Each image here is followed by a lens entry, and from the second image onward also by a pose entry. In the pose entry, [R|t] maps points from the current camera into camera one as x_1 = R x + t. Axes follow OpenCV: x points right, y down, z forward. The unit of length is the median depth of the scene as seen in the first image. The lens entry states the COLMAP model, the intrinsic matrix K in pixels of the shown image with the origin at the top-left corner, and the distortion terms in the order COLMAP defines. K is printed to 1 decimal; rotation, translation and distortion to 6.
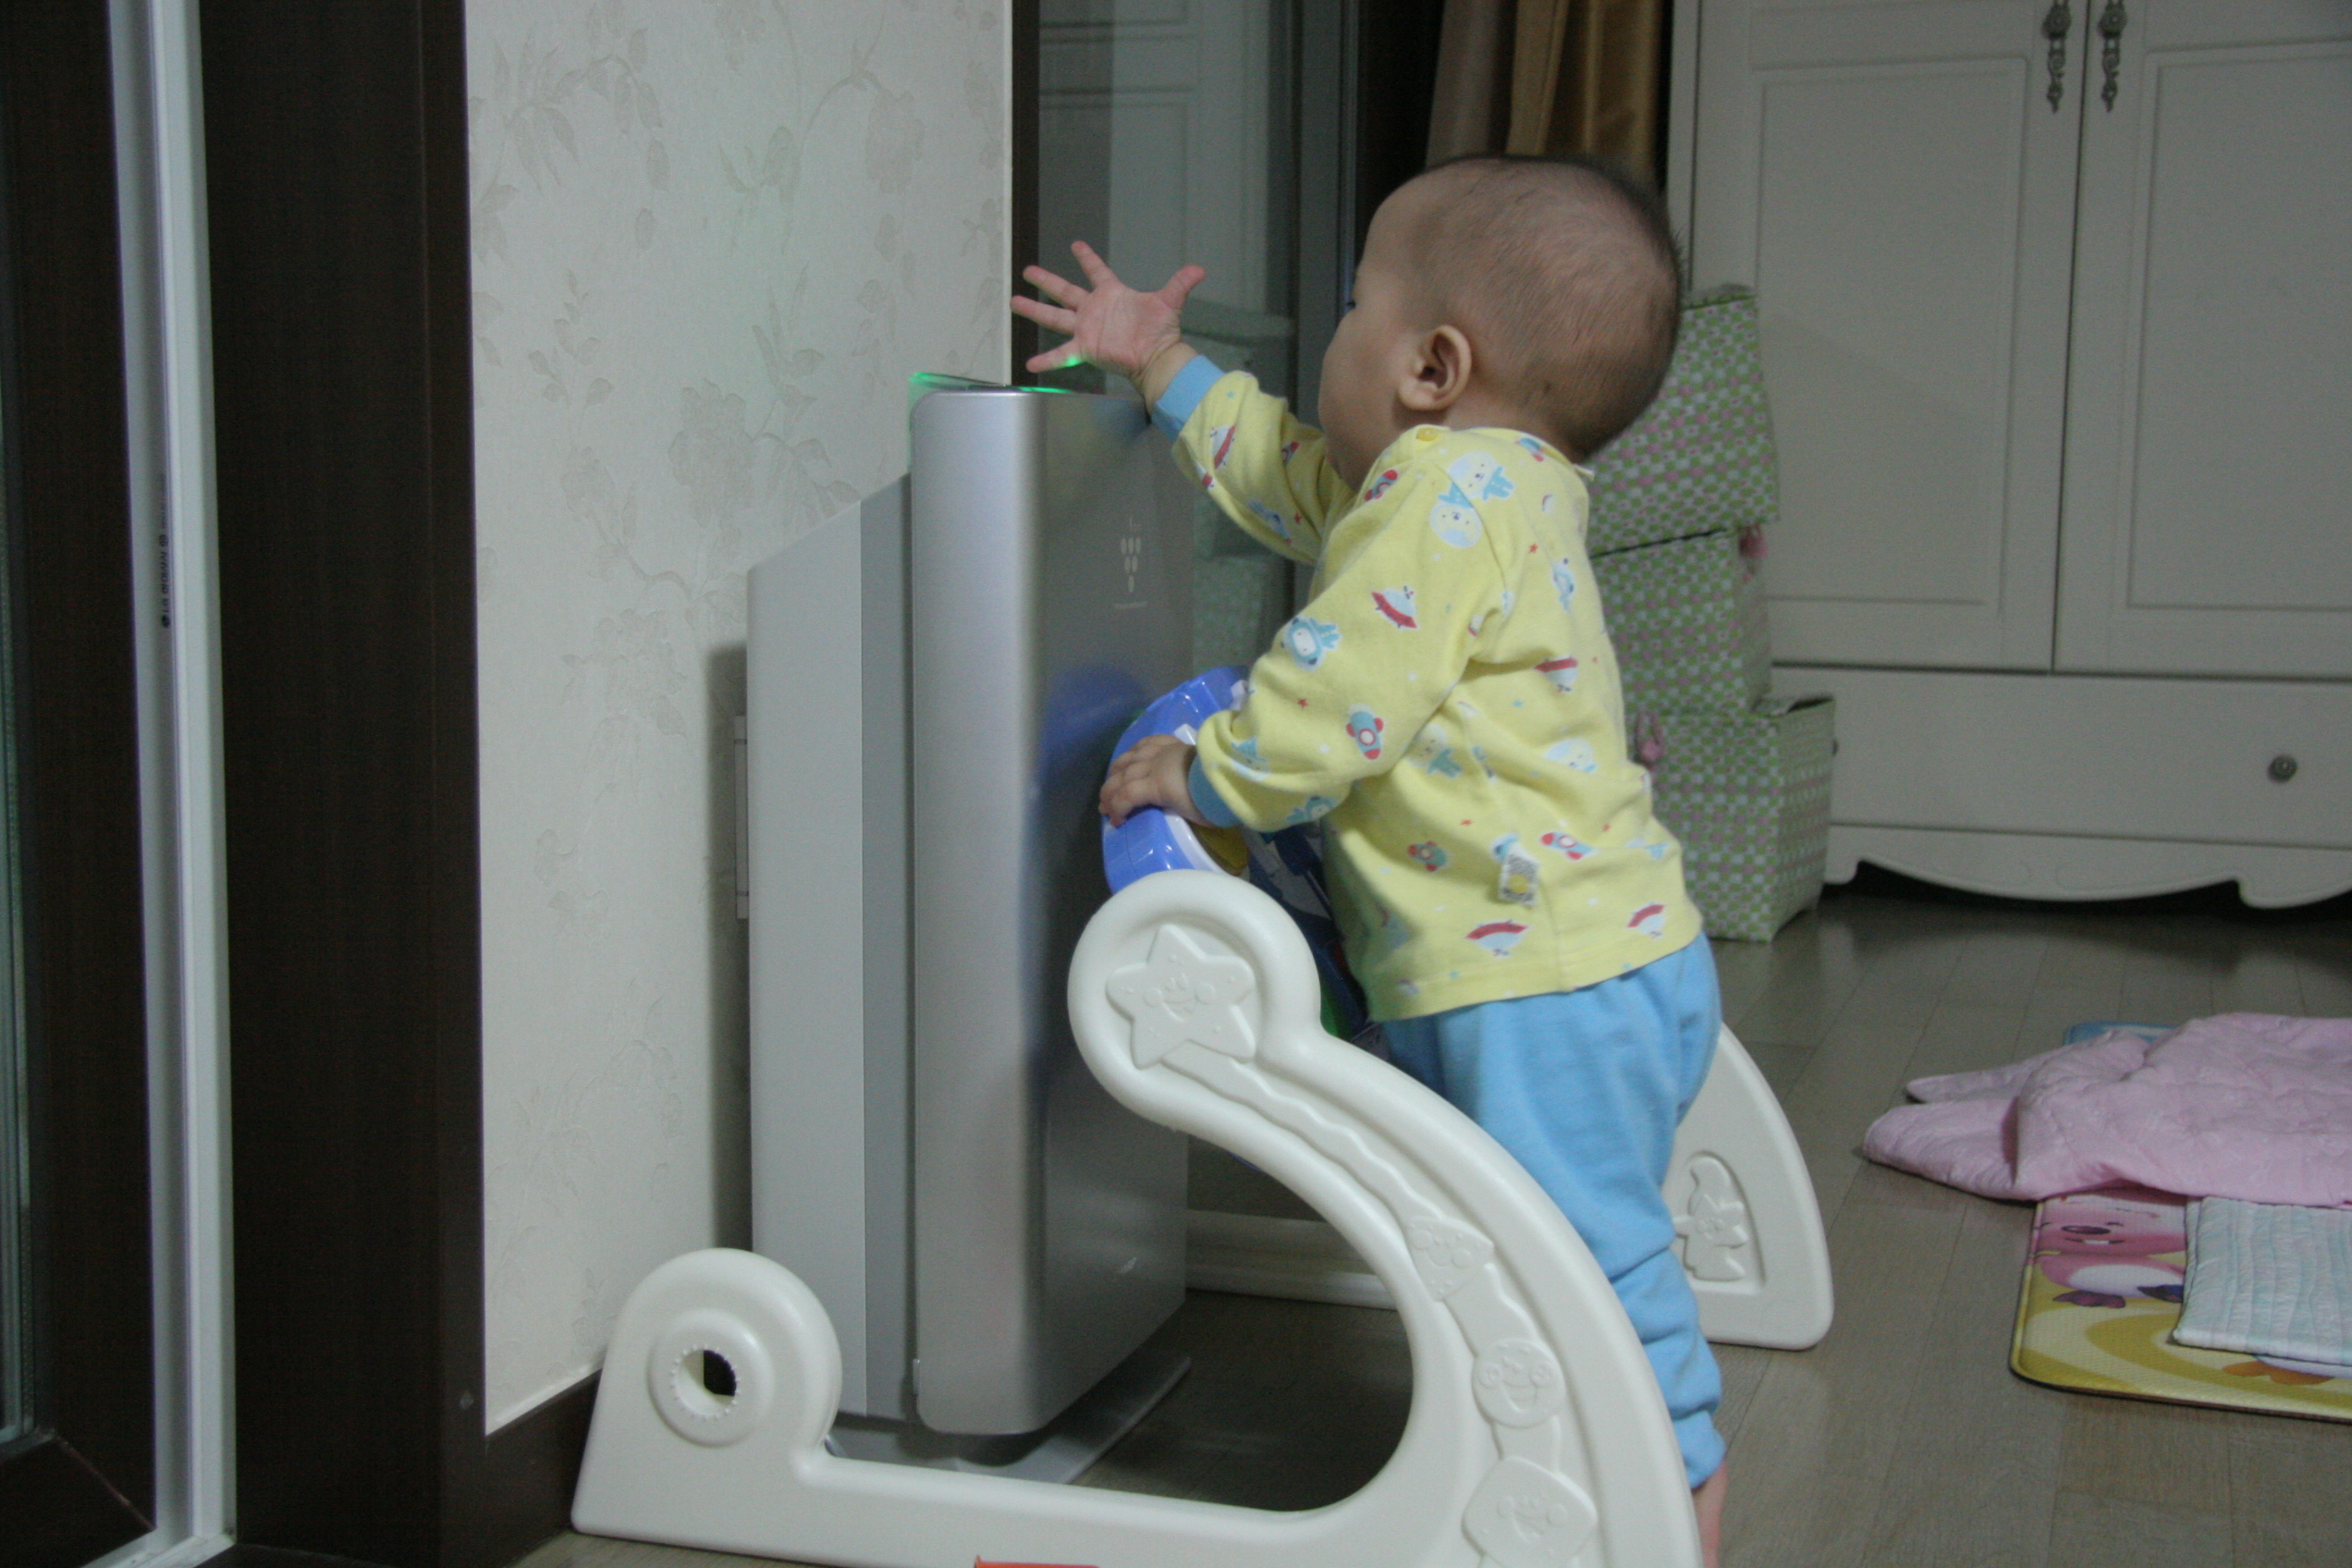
lens RADIAL K [[3373.6, 0, 1176.0], [0, 3373.6, 791.7], [0, 0, 1]] dist [0.291877, 0.000000]
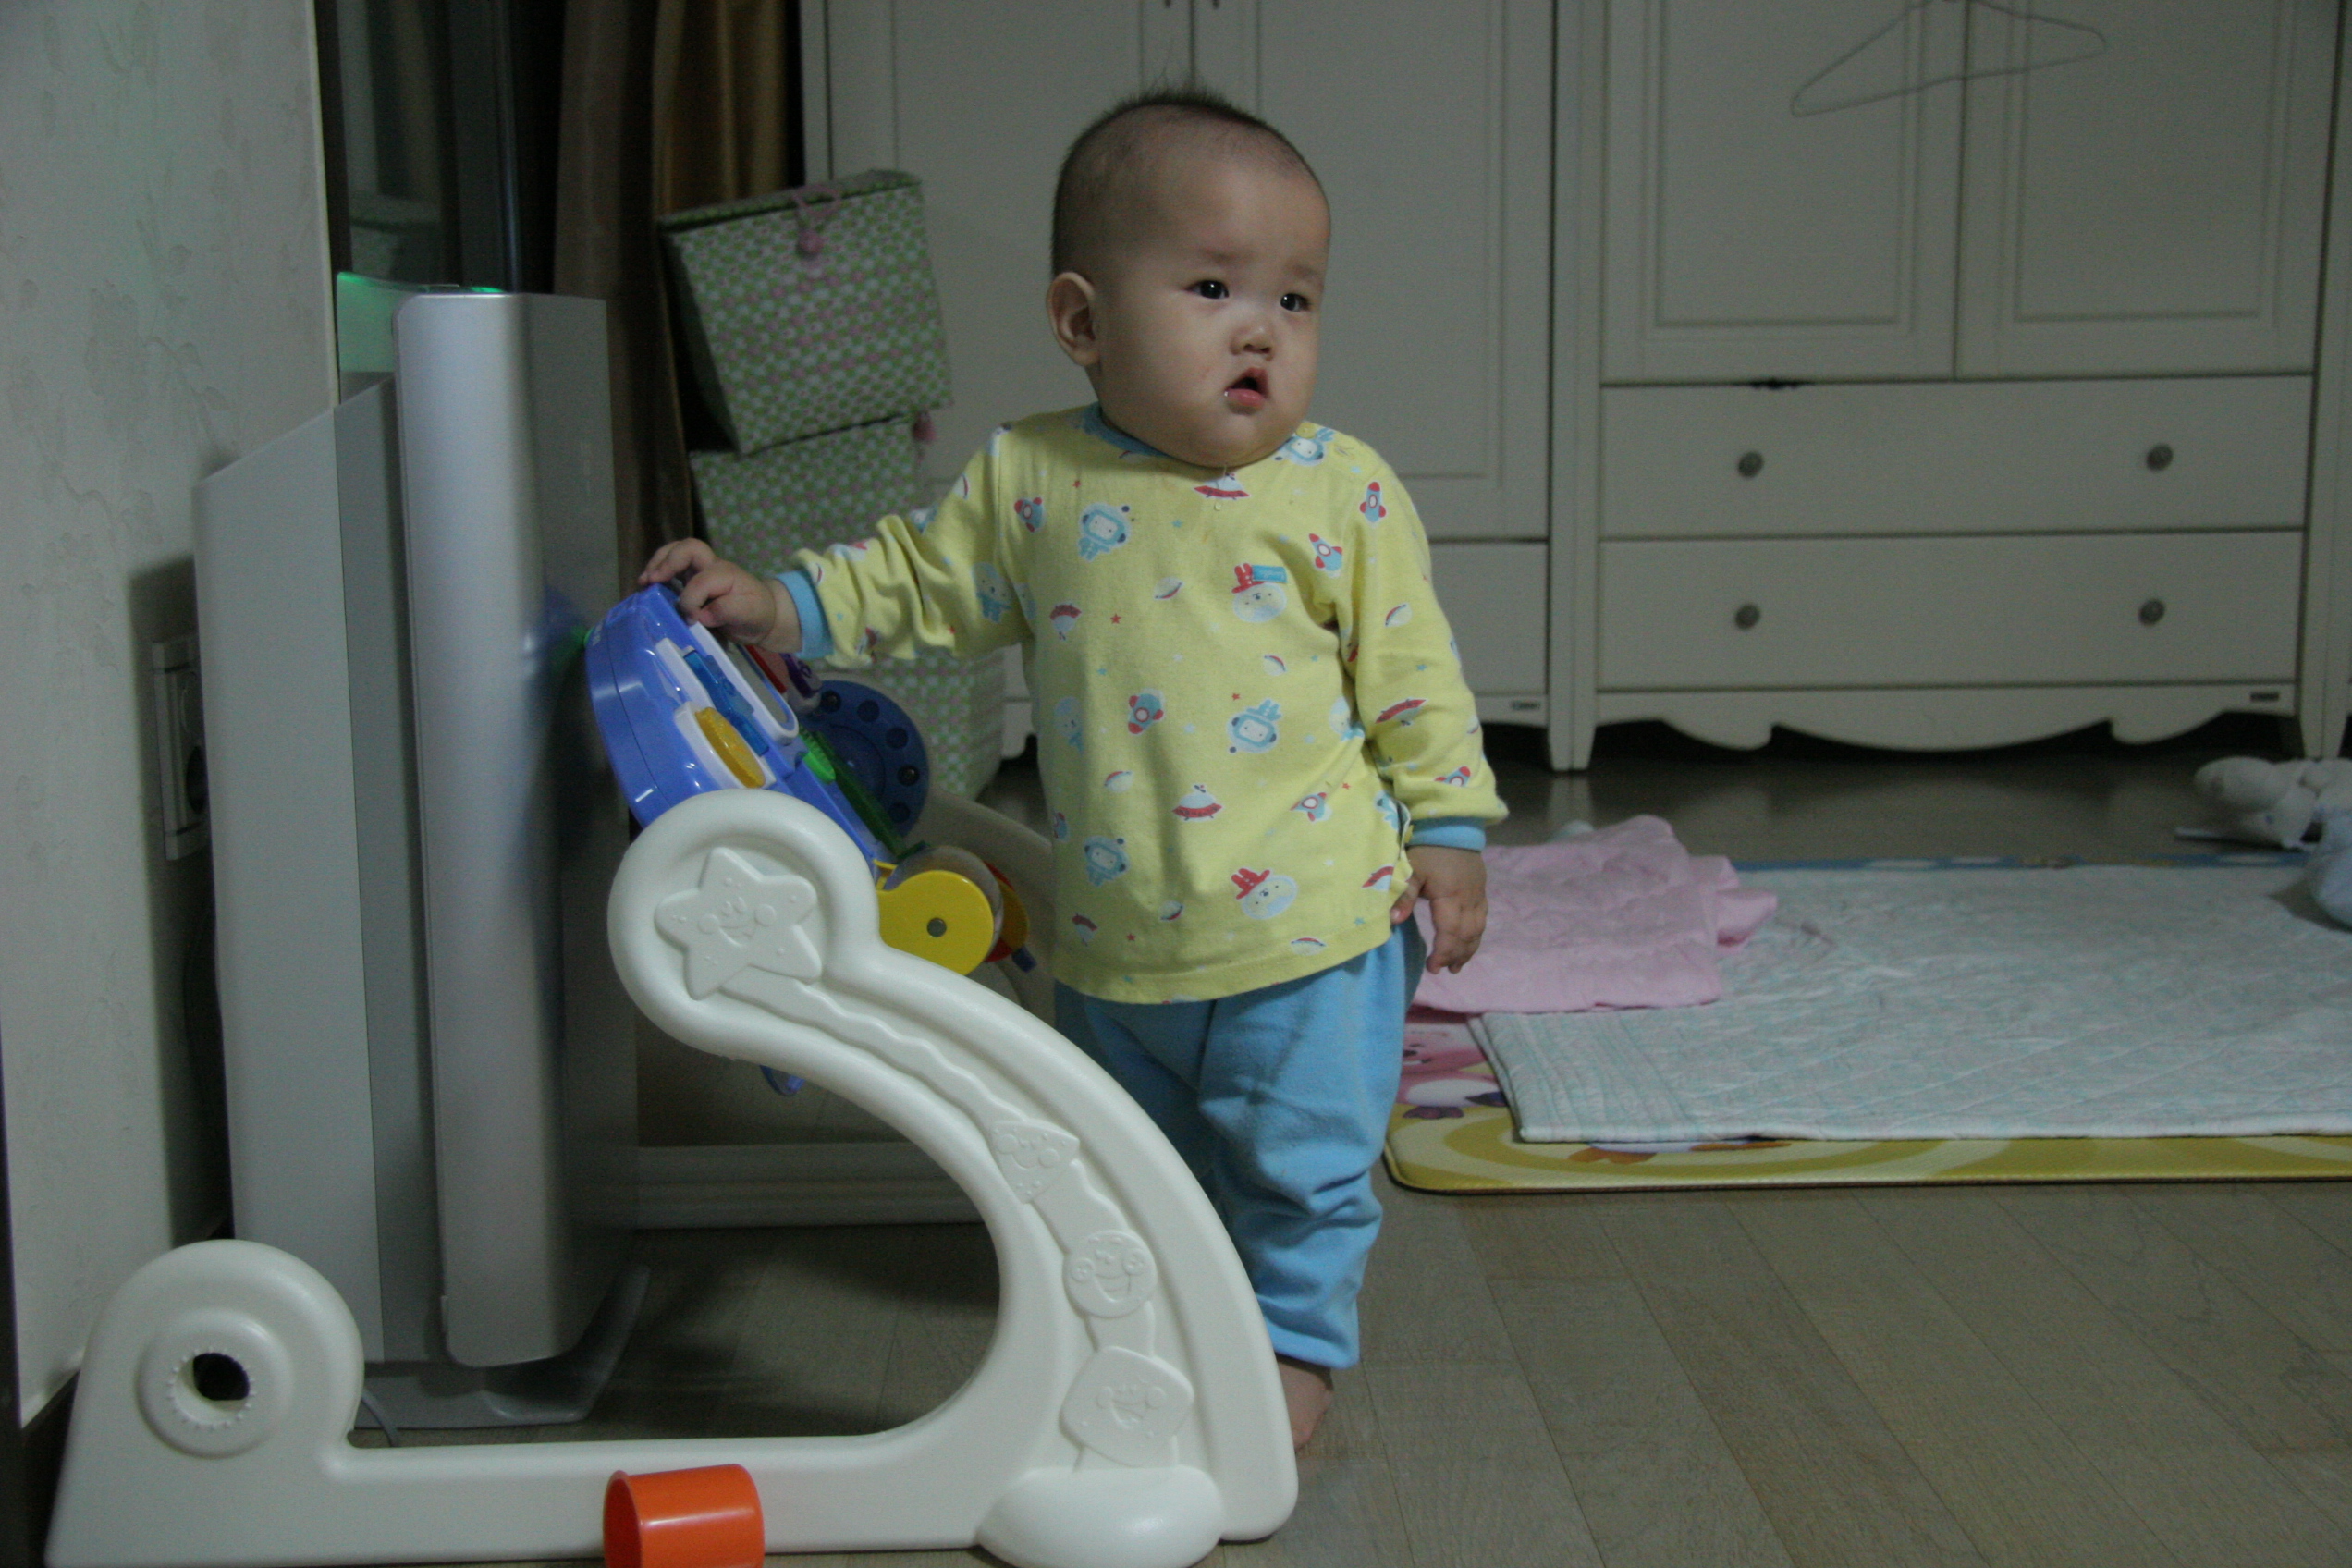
lens RADIAL K [[3338.2, 0, 1175.0], [0, 3338.2, 776.2], [0, 0, 1]] dist [0.171732, 0.000000]
pose [[0.942551, -0.073150, 0.325954, -0.176191], [0.063364, 0.997166, 0.040555, -0.009999], [-0.327997, -0.017571, 0.944515, 0.063311]]
